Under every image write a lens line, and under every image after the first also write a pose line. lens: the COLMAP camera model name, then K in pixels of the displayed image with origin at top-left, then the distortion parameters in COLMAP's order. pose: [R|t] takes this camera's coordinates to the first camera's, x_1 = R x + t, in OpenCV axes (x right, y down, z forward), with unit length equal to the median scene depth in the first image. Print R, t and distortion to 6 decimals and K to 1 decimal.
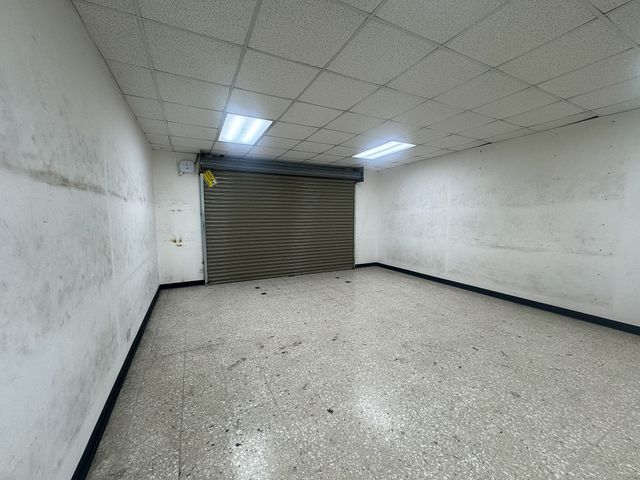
lens RADIAL K [[256.9, 0, 320.2], [0, 256.9, 239.8], [0, 0, 1]] dist [-0.003925, -0.000224]
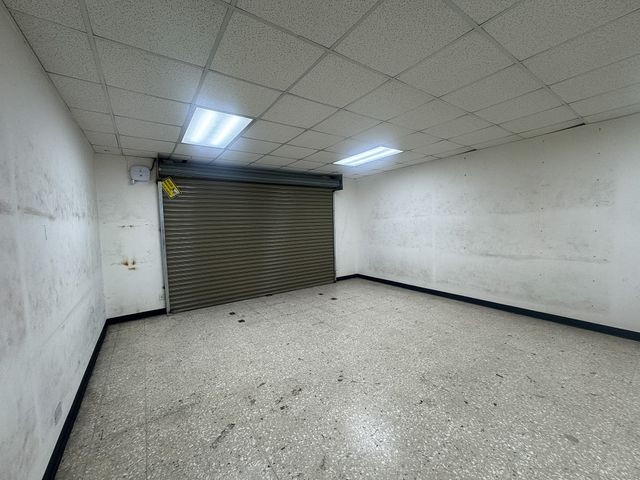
lens RADIAL K [[256.9, 0, 320.7], [0, 256.9, 239.7], [0, 0, 1]] dist [-0.003925, -0.000224]
pose [[0.989869, -0.034286, 0.137780, -0.092980], [0.038506, 0.998864, -0.028082, -0.036913], [-0.136660, 0.033103, 0.990065, 0.152477]]
